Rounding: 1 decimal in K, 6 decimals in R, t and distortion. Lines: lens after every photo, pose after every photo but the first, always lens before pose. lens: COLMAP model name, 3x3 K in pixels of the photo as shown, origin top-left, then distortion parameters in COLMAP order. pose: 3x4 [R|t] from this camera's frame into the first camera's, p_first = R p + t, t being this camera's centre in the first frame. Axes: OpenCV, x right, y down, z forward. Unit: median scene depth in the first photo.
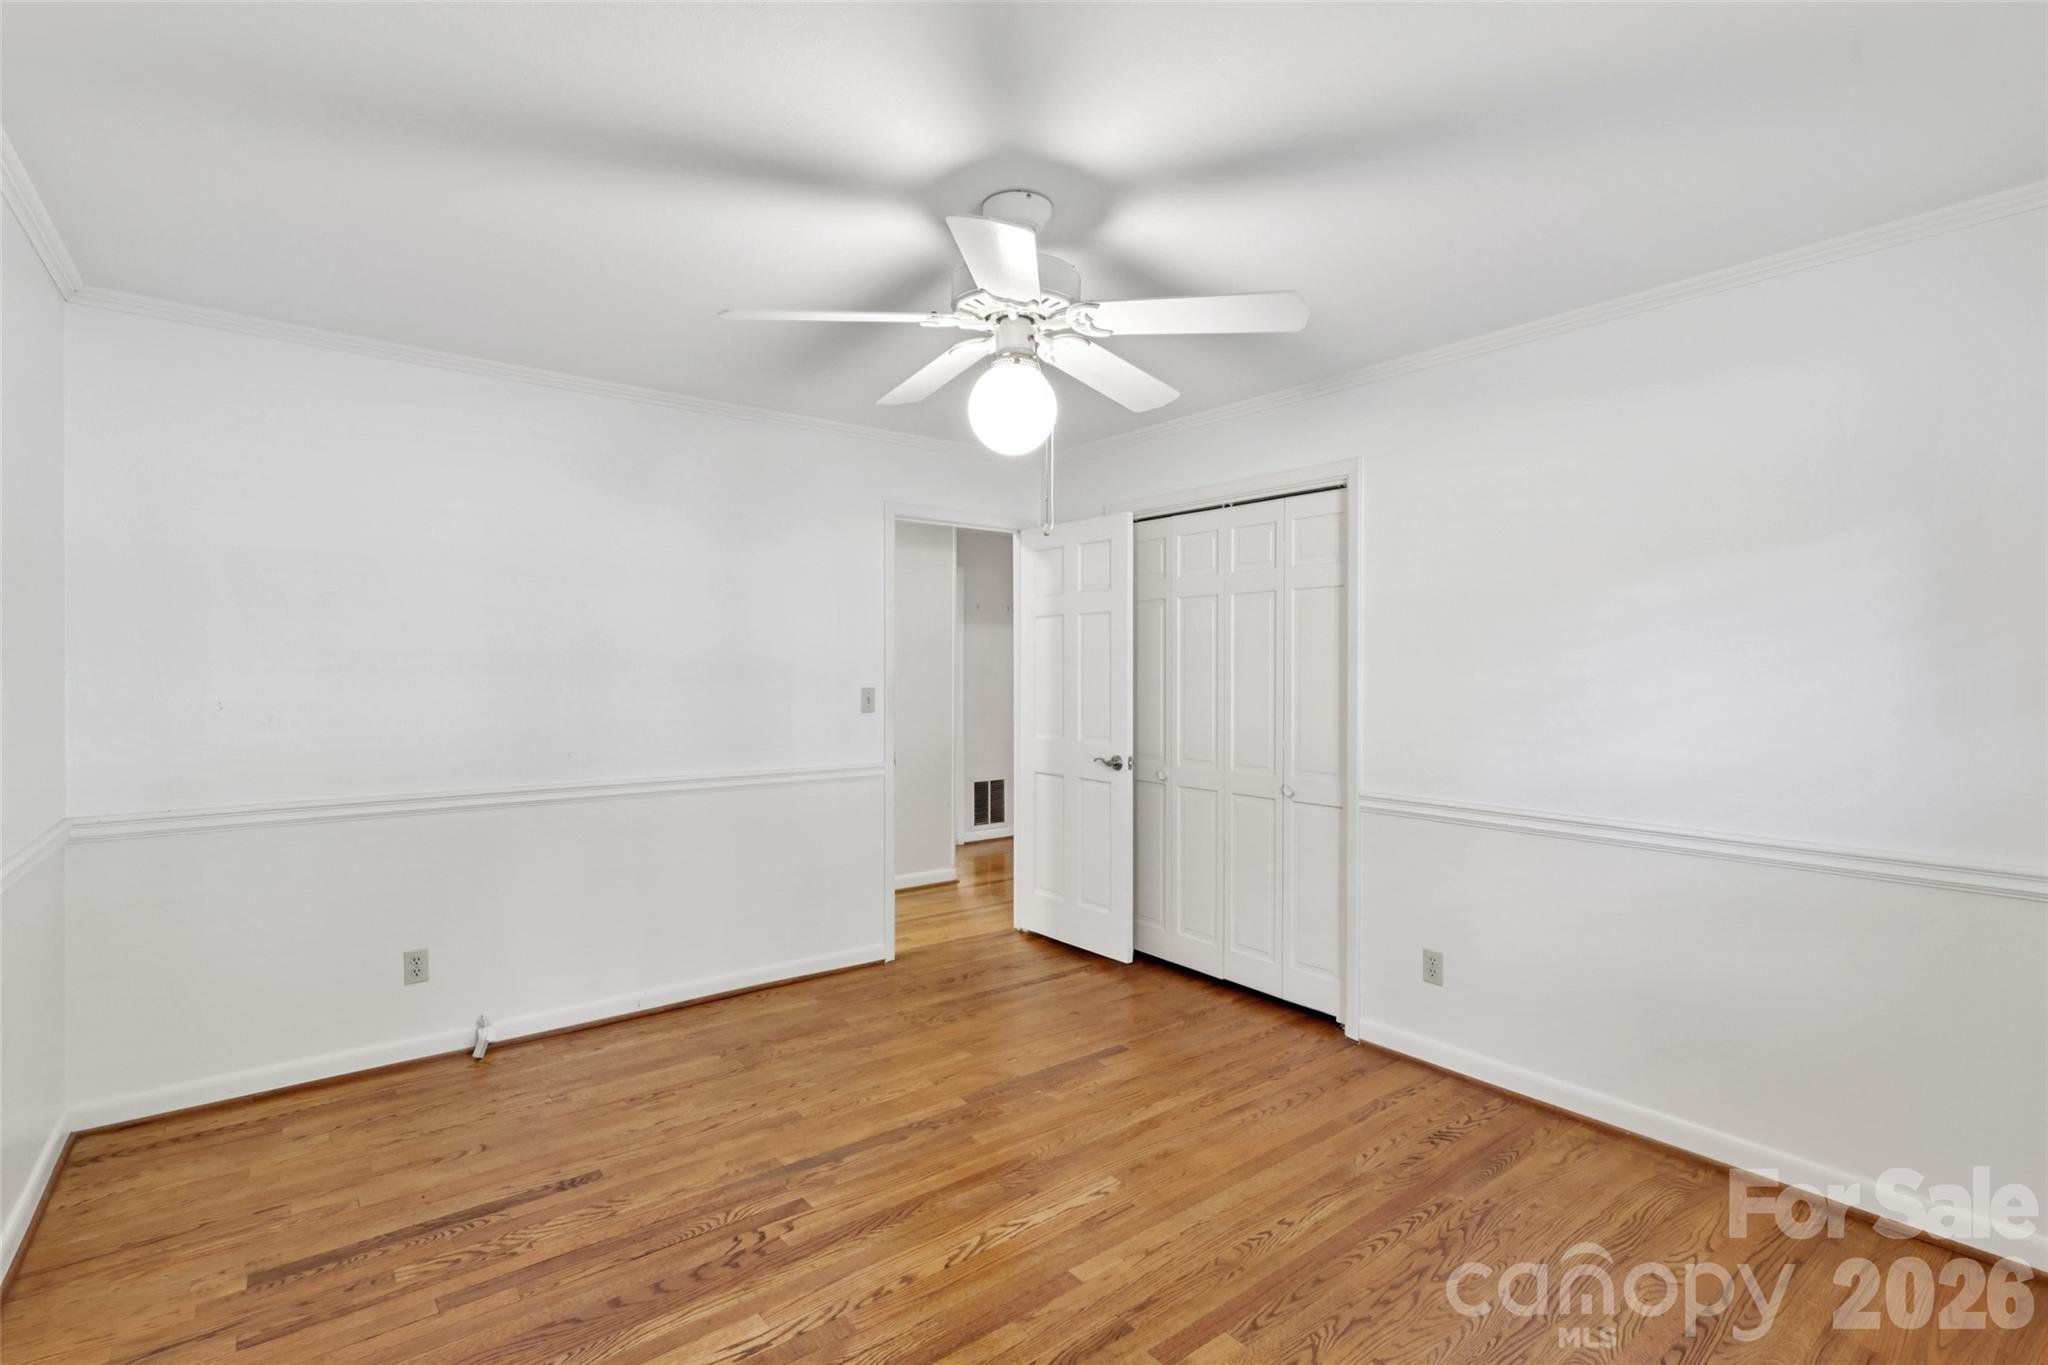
lens RADIAL K [[947.8, 0, 1024.4], [0, 947.8, 680.9], [0, 0, 1]] dist [-0.004113, 0.001001]
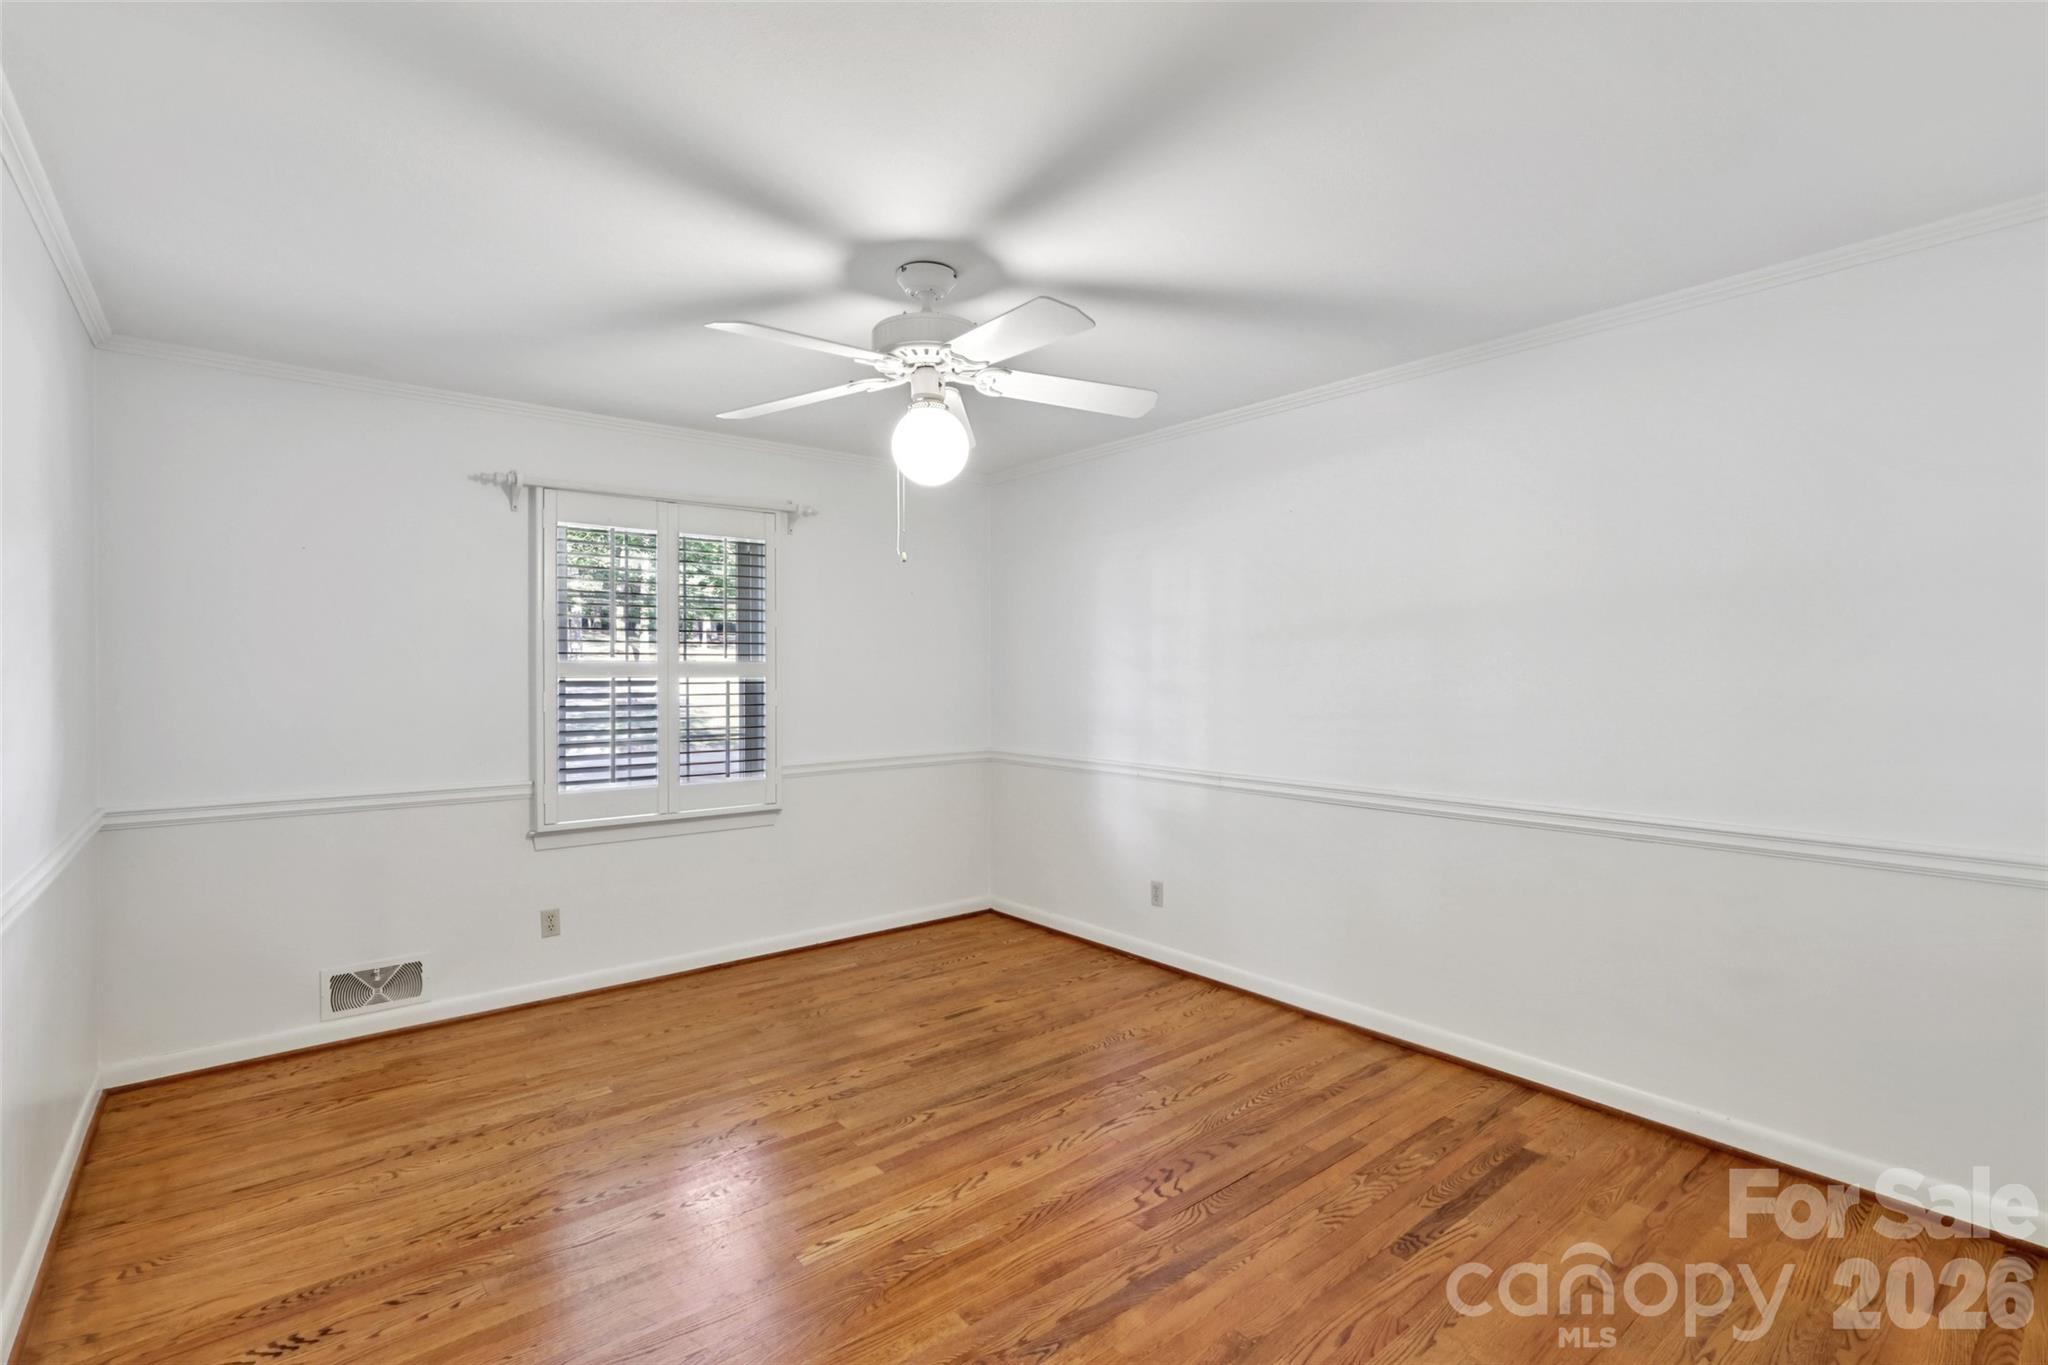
lens RADIAL K [[947.8, 0, 1028.3], [0, 947.8, 668.3], [0, 0, 1]] dist [-0.004113, 0.001001]
pose [[-0.999699, 0.000363, -0.024549, -0.100317], [0.000015, 0.999899, 0.014207, -0.031752], [0.024551, 0.014203, -0.999598, 2.059967]]
